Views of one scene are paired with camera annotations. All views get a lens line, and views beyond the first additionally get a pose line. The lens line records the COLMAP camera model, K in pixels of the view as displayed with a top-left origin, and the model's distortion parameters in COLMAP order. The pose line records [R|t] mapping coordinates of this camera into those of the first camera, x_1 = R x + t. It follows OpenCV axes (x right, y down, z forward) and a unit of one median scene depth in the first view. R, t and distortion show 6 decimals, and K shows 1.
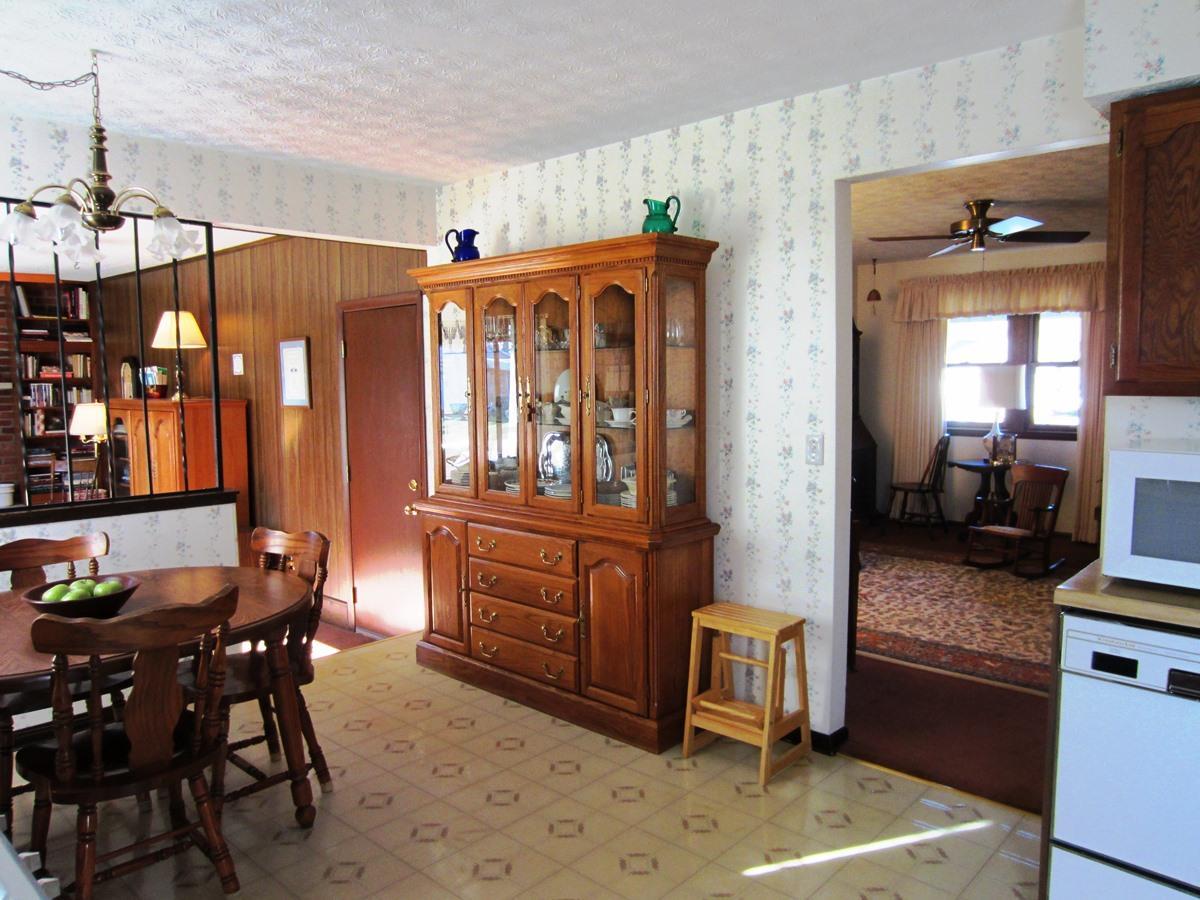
lens RADIAL K [[860.6, 0, 600.0], [0, 860.6, 450.0], [0, 0, 1]] dist [-0.022560, 0.003939]
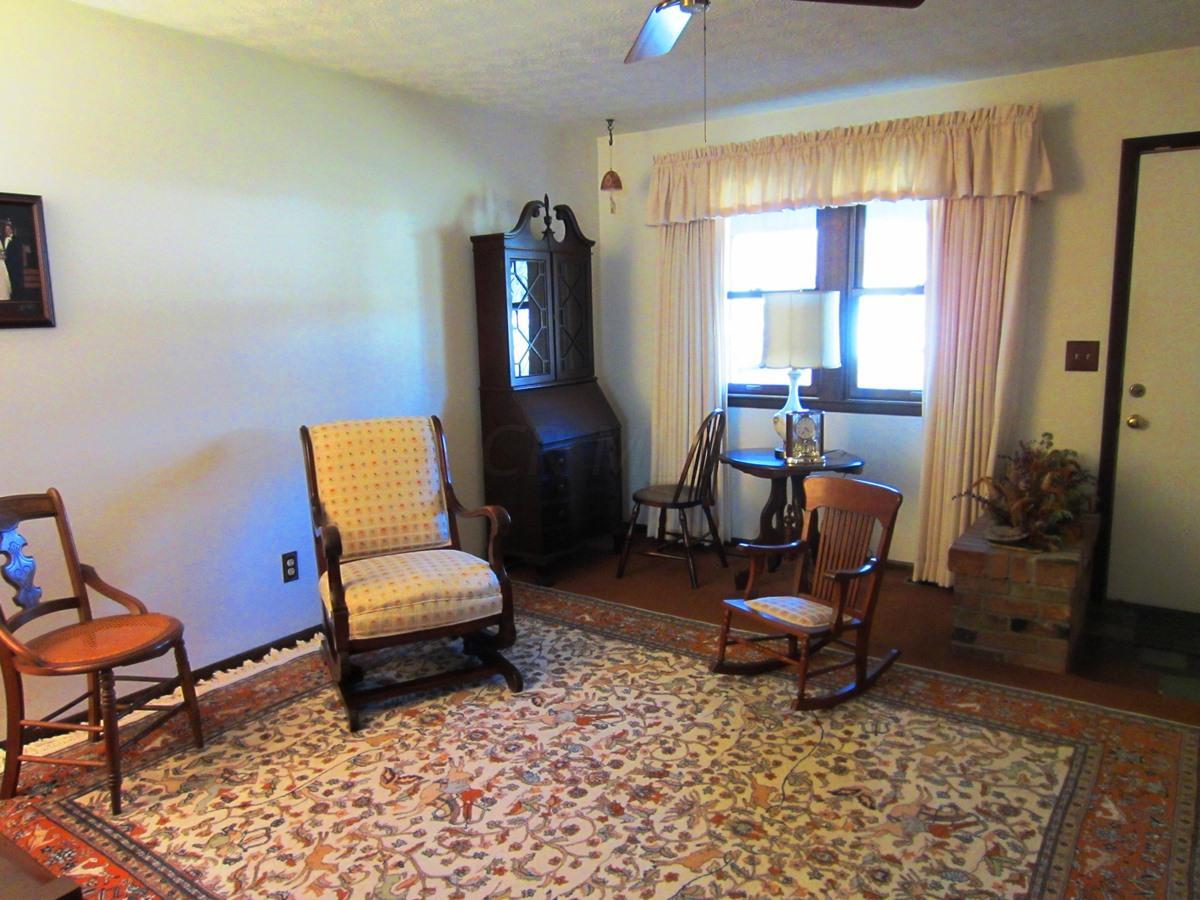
lens RADIAL K [[860.6, 0, 600.0], [0, 860.6, 450.0], [0, 0, 1]] dist [-0.022560, 0.003939]
pose [[0.989706, -0.031251, 0.139665, 0.240999], [0.021624, 0.997318, 0.069924, -0.034602], [-0.141475, -0.066184, 0.987727, 0.419950]]
